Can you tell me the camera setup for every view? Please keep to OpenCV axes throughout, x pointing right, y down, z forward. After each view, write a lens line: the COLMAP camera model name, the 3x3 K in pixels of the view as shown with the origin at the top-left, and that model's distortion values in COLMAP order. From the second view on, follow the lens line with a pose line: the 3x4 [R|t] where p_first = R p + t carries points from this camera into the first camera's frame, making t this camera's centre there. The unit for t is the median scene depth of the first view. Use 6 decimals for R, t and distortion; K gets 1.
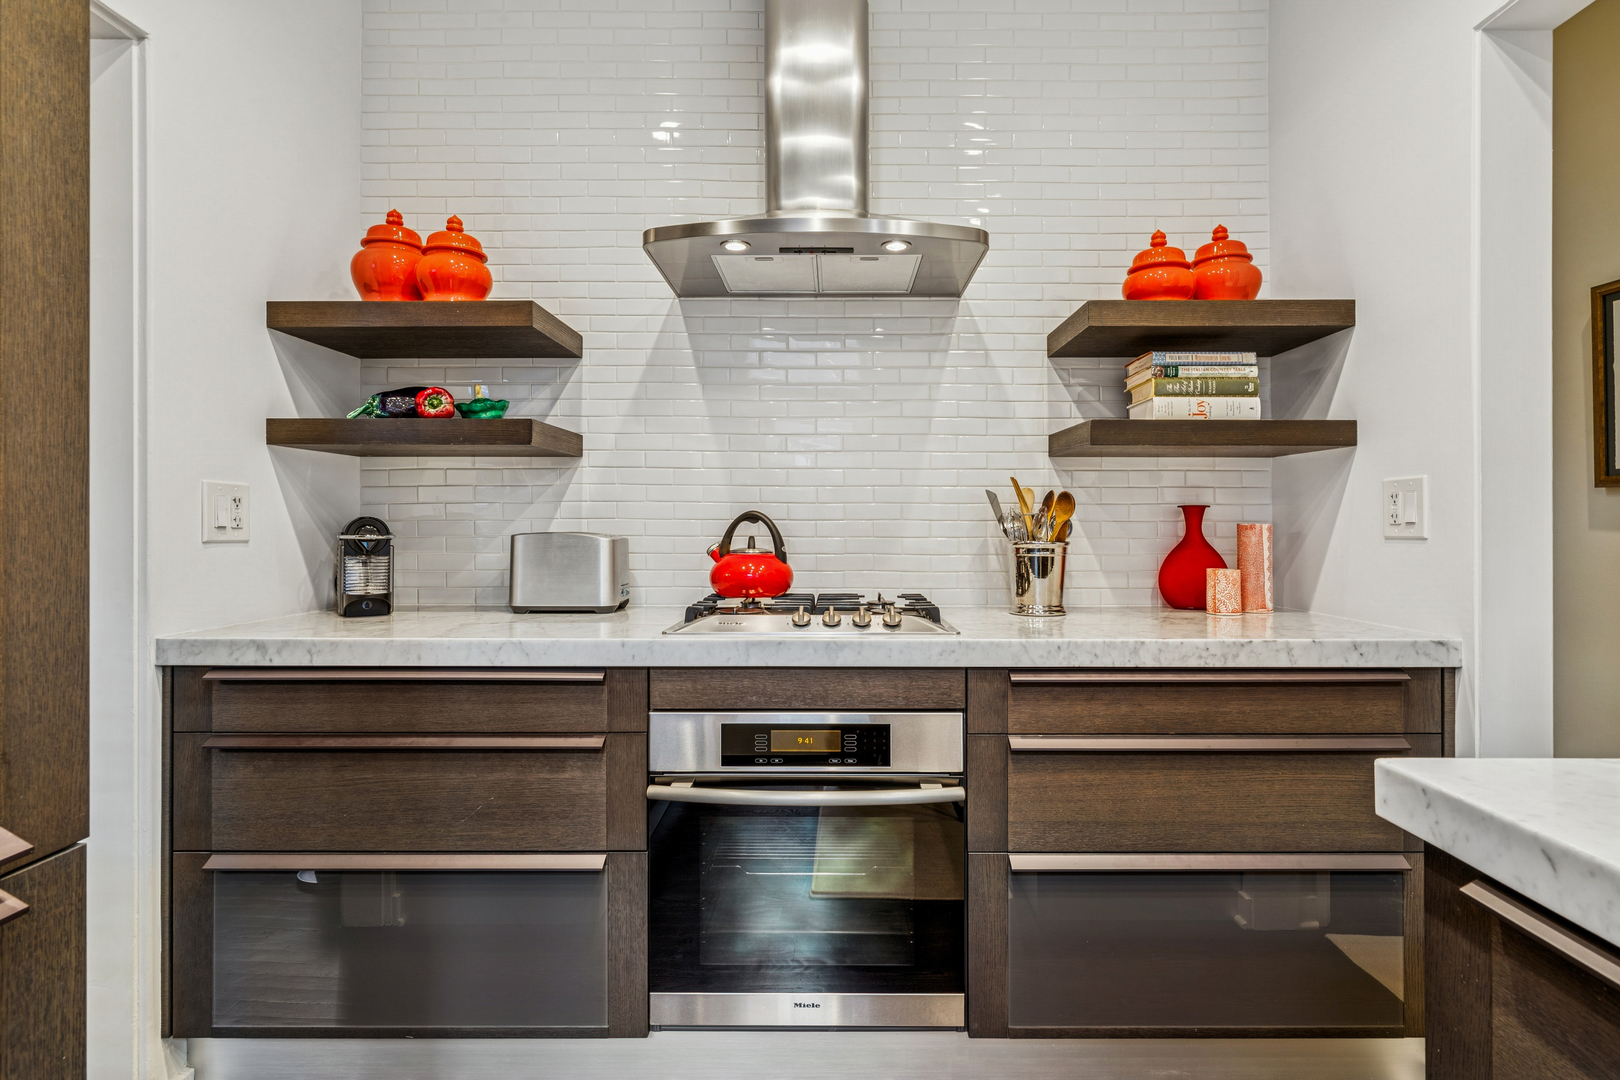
lens RADIAL K [[786.7, 0, 844.2], [0, 786.7, 515.6], [0, 0, 1]] dist [-0.000357, -0.000390]
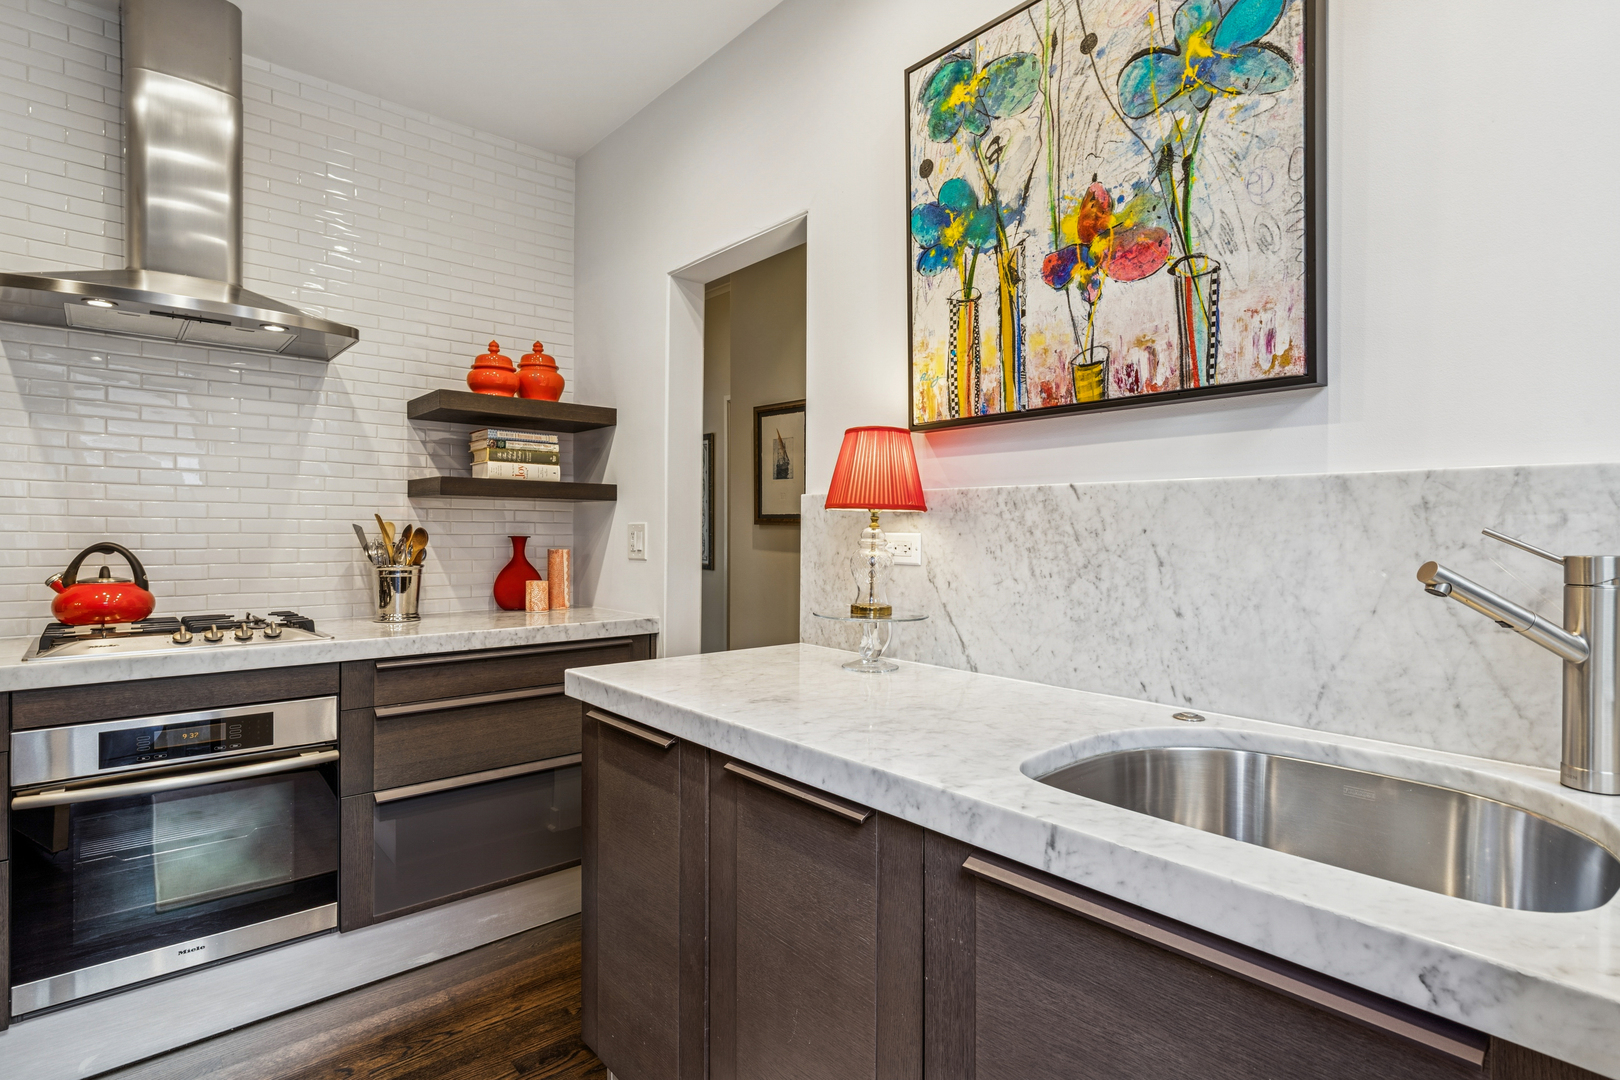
lens RADIAL K [[786.7, 0, 798.3], [0, 786.7, 533.1], [0, 0, 1]] dist [-0.000357, -0.000390]
pose [[0.756475, 0.003307, 0.654014, -0.108605], [-0.010953, 0.999911, 0.007613, -0.038761], [-0.653931, -0.012922, 0.756444, -0.433272]]
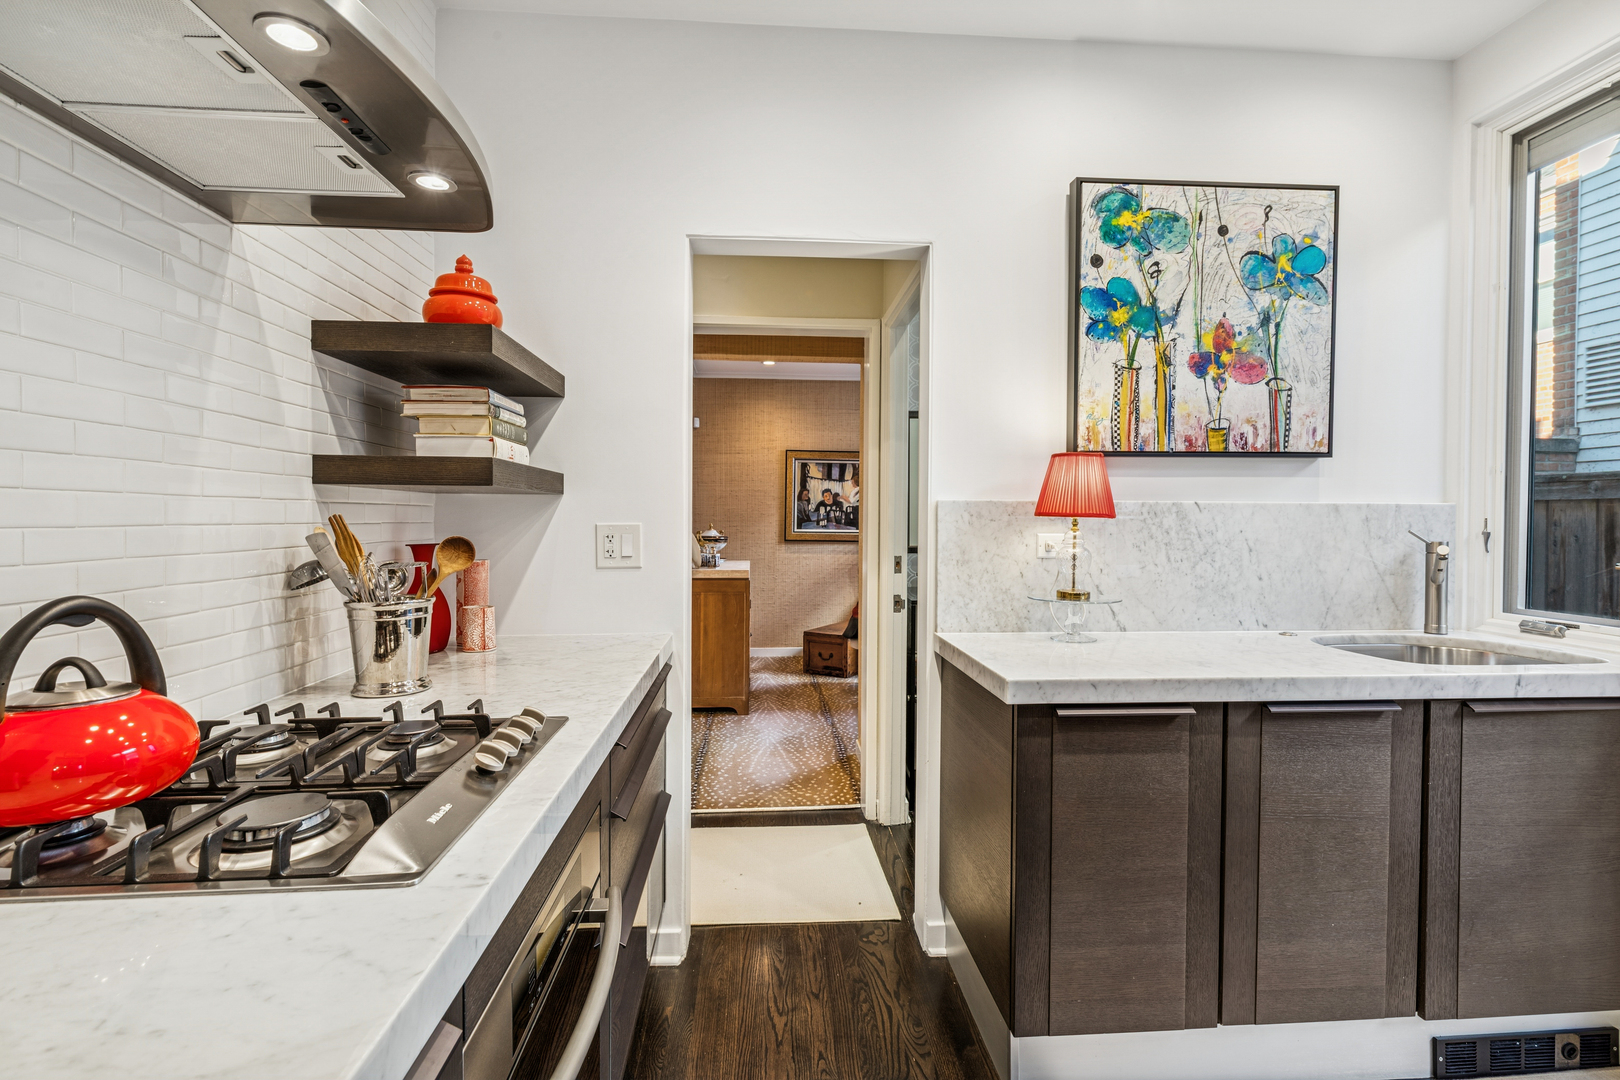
lens RADIAL K [[786.7, 0, 786.6], [0, 786.7, 524.0], [0, 0, 1]] dist [-0.000357, -0.000390]
pose [[-0.053054, -0.010363, 0.998538, -0.589662], [-0.009104, 0.999910, 0.009894, -0.056240], [-0.998550, -0.008565, -0.053143, 0.690299]]
